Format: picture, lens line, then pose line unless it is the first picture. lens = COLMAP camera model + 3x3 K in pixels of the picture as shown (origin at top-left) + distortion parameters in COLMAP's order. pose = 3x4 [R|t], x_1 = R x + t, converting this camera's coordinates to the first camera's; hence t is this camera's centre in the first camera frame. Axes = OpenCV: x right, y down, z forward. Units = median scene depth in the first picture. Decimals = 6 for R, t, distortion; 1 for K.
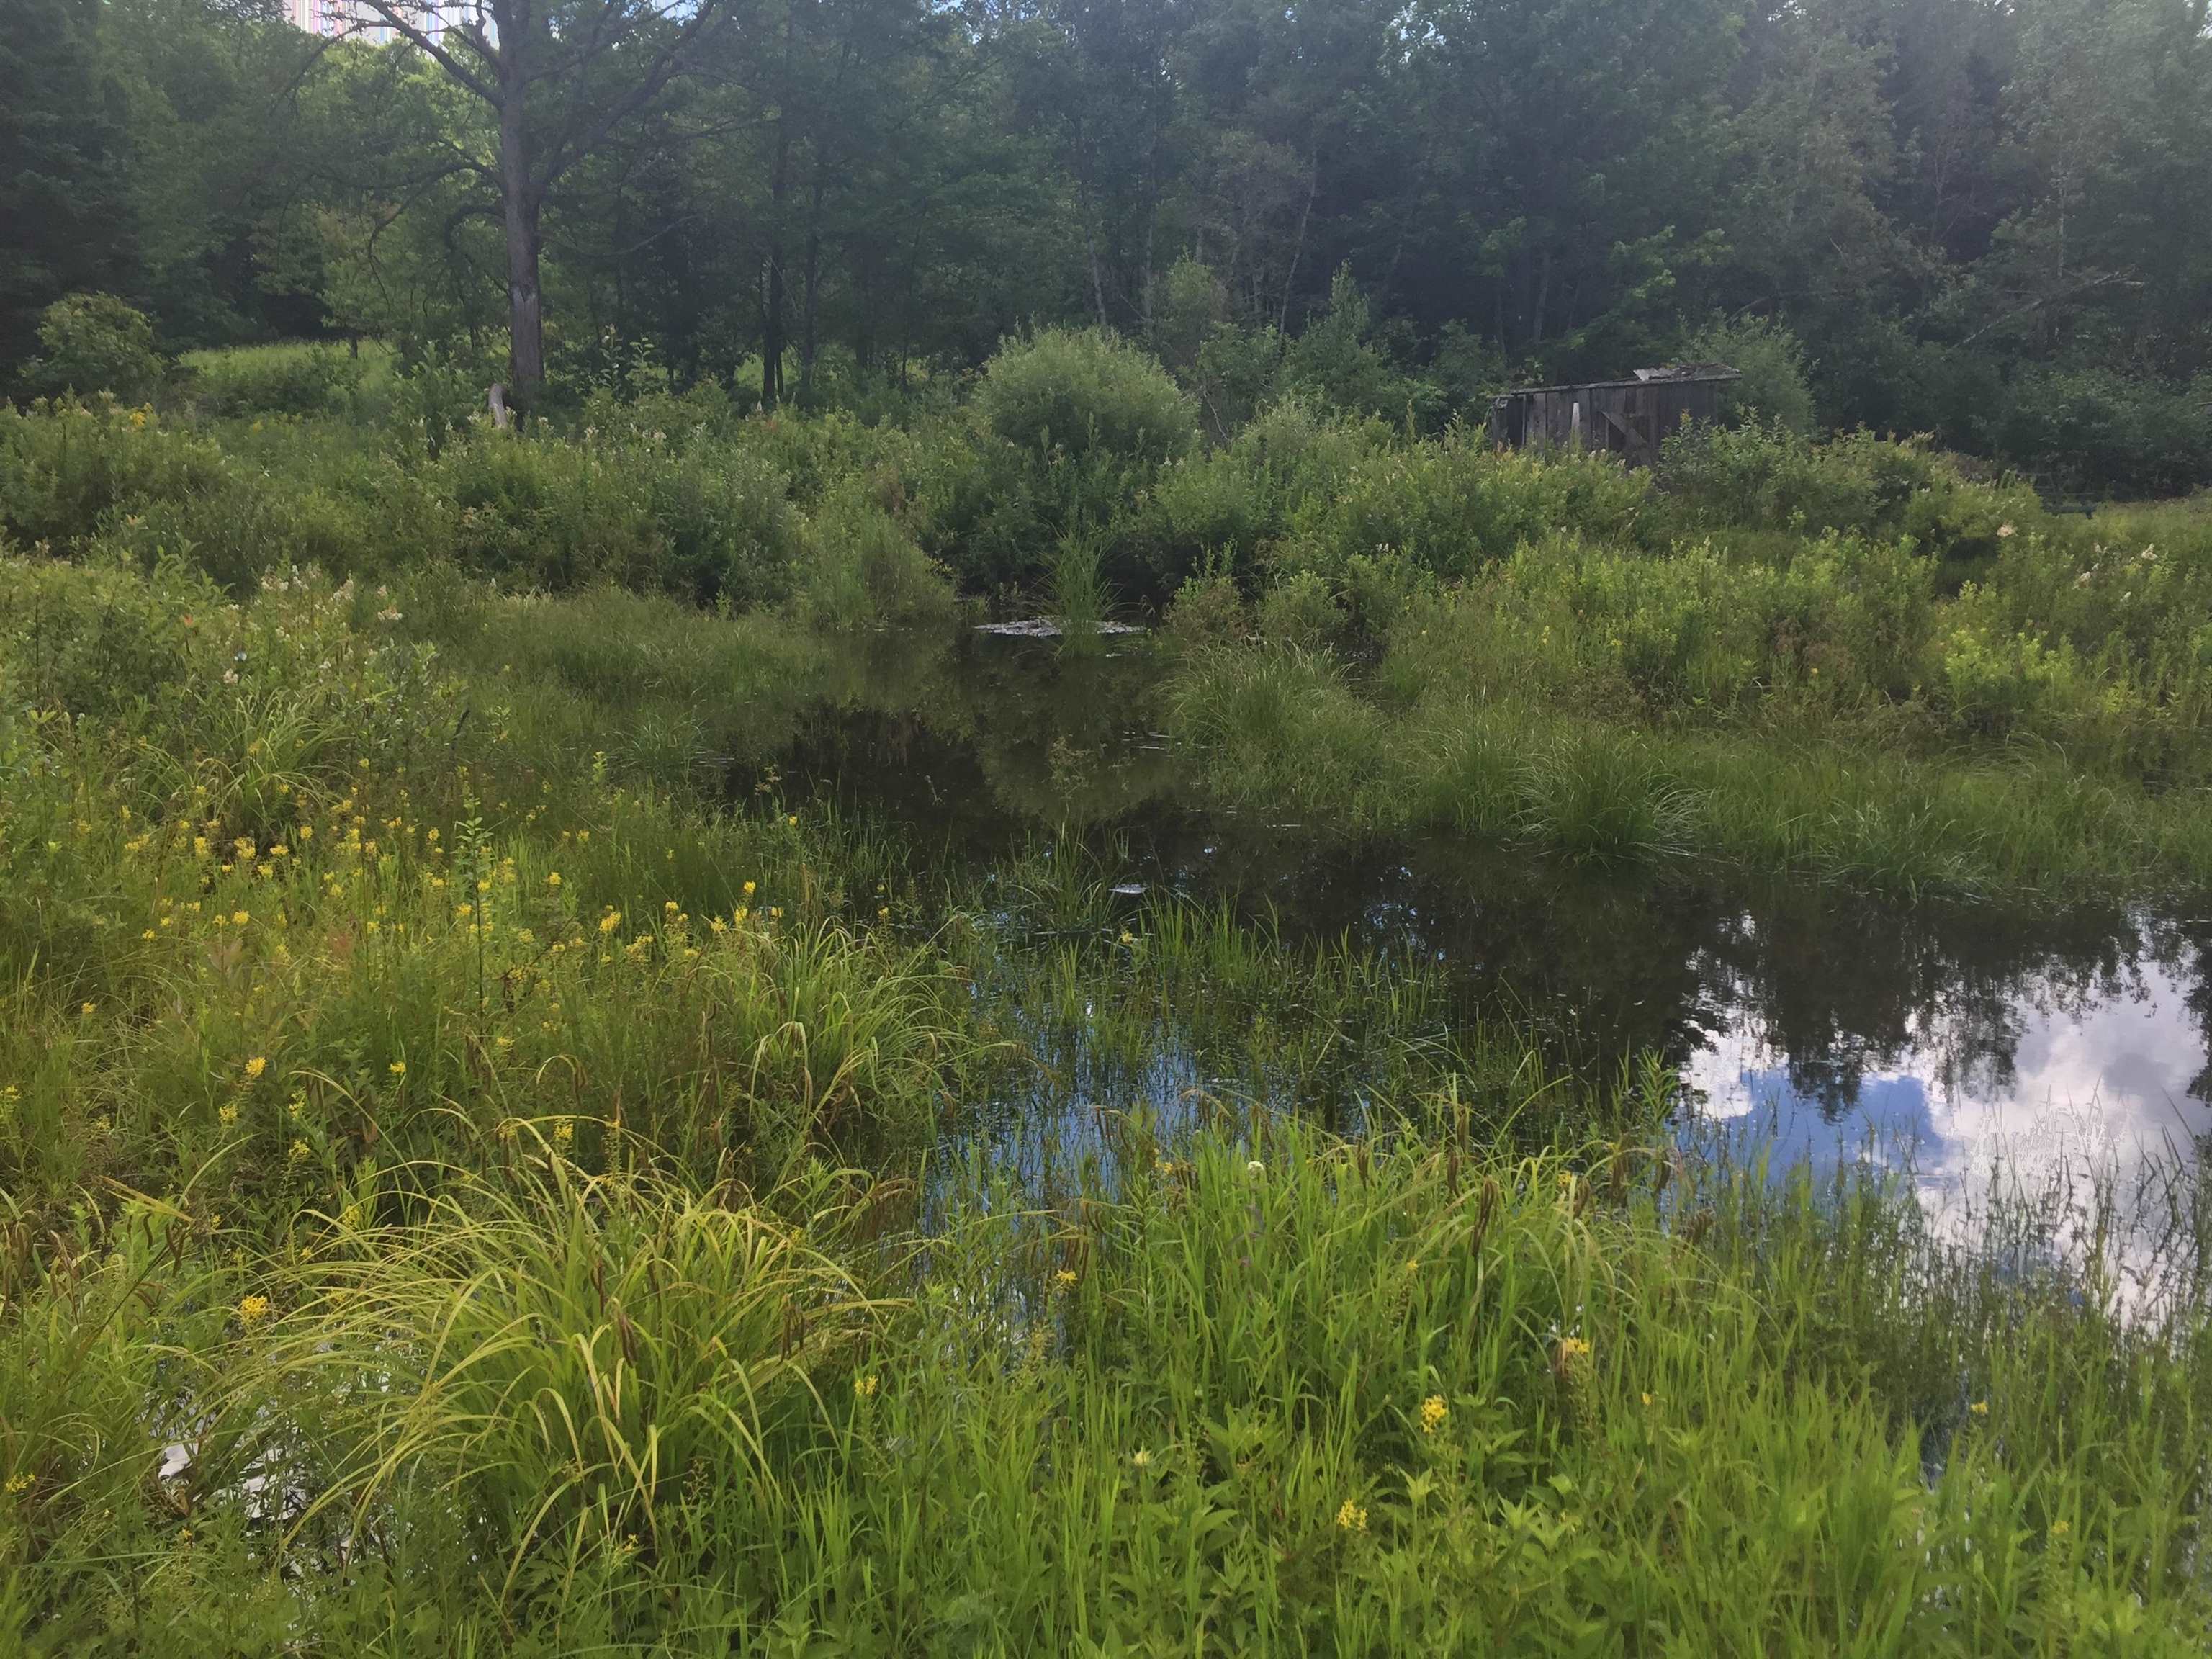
lens RADIAL K [[1892.7, 0, 1140.6], [0, 1892.7, 818.7], [0, 0, 1]] dist [0.122085, -0.172991]
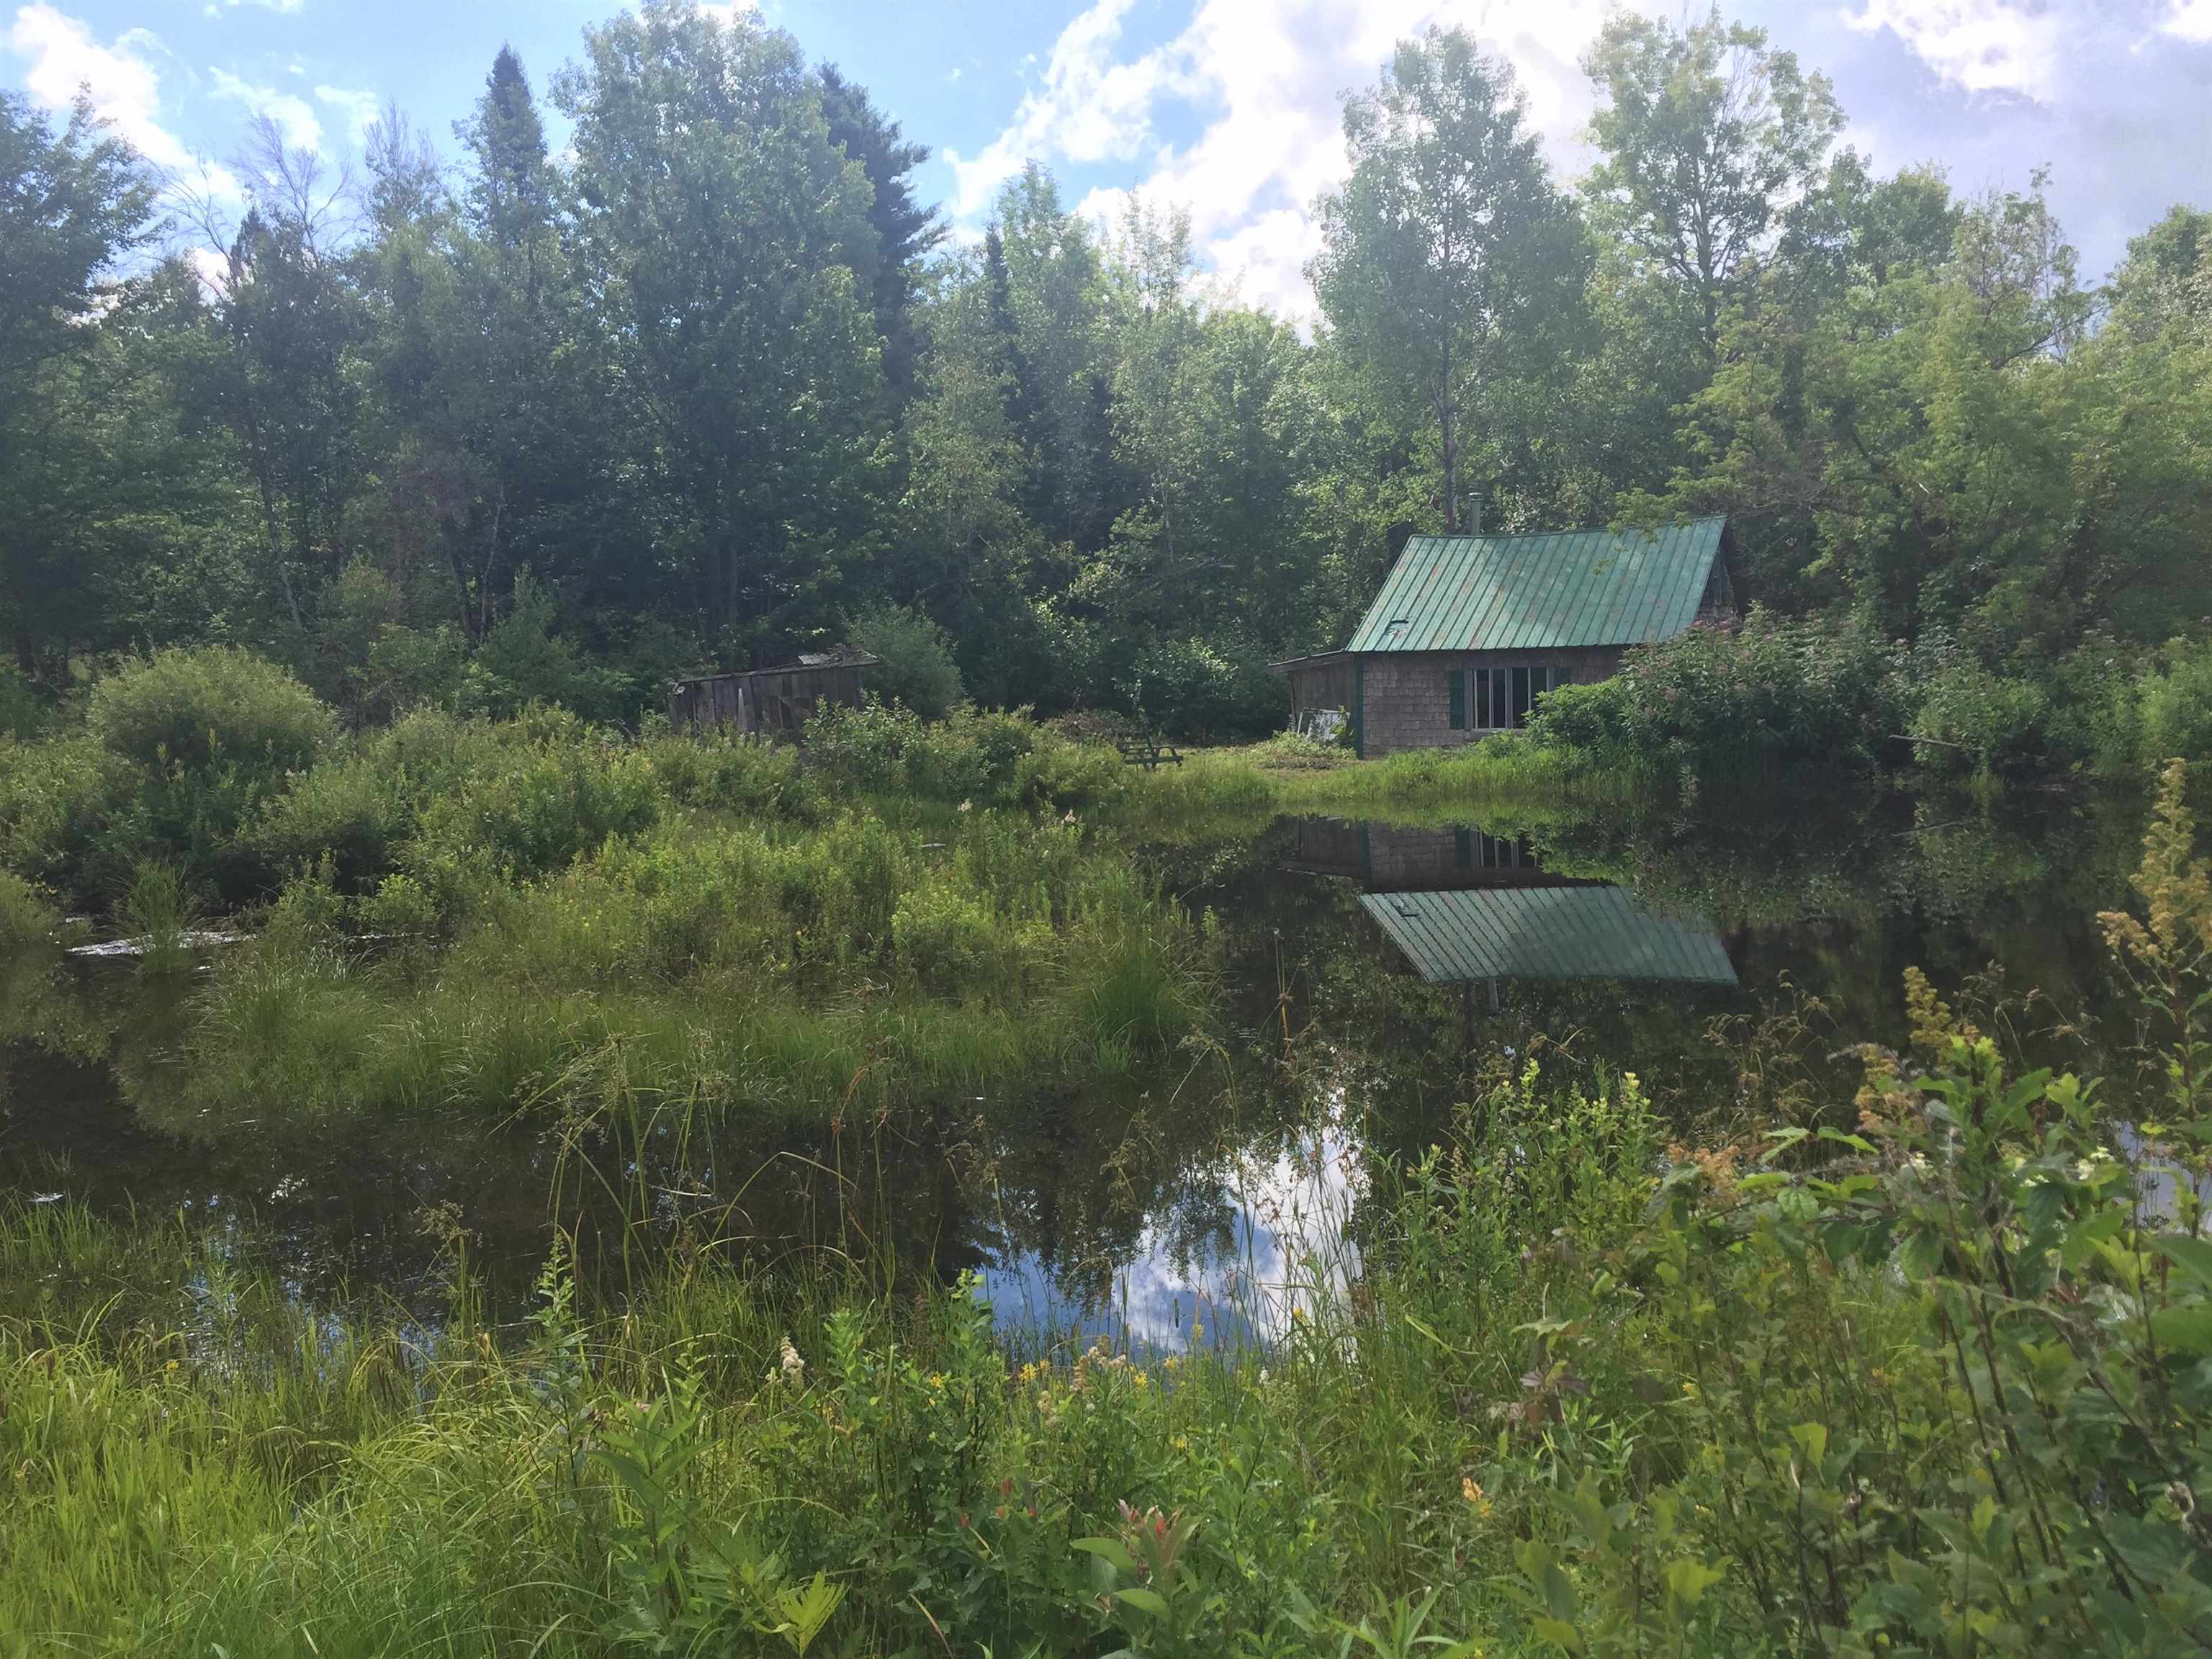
lens RADIAL K [[1892.7, 0, 1140.6], [0, 1892.7, 818.7], [0, 0, 1]] dist [0.122085, -0.172991]
pose [[0.936944, -0.071314, 0.342127, 0.073141], [0.115320, 0.987215, -0.110038, 0.004966], [-0.329905, 0.142553, 0.933189, -0.106087]]
